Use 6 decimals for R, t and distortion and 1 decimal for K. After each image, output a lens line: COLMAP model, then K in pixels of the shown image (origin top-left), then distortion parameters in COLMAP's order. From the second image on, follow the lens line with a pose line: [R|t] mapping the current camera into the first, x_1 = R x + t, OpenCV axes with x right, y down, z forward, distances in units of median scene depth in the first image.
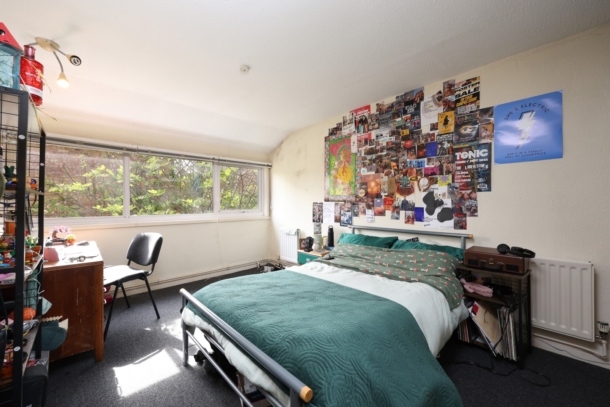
lens RADIAL K [[245.7, 0, 306.0], [0, 245.7, 202.8], [0, 0, 1]] dist [-0.001287, 0.000138]
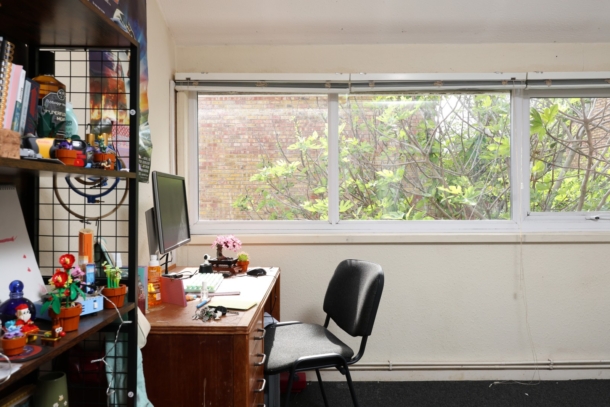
lens RADIAL K [[486.2, 0, 305.4], [0, 486.2, 203.7], [0, 0, 1]] dist [0.009493, -0.000708]
pose [[0.722633, 0.008261, -0.691183, -0.072149], [0.001063, 0.999914, 0.013062, 0.004658], [0.691232, -0.010174, 0.722562, 0.197020]]
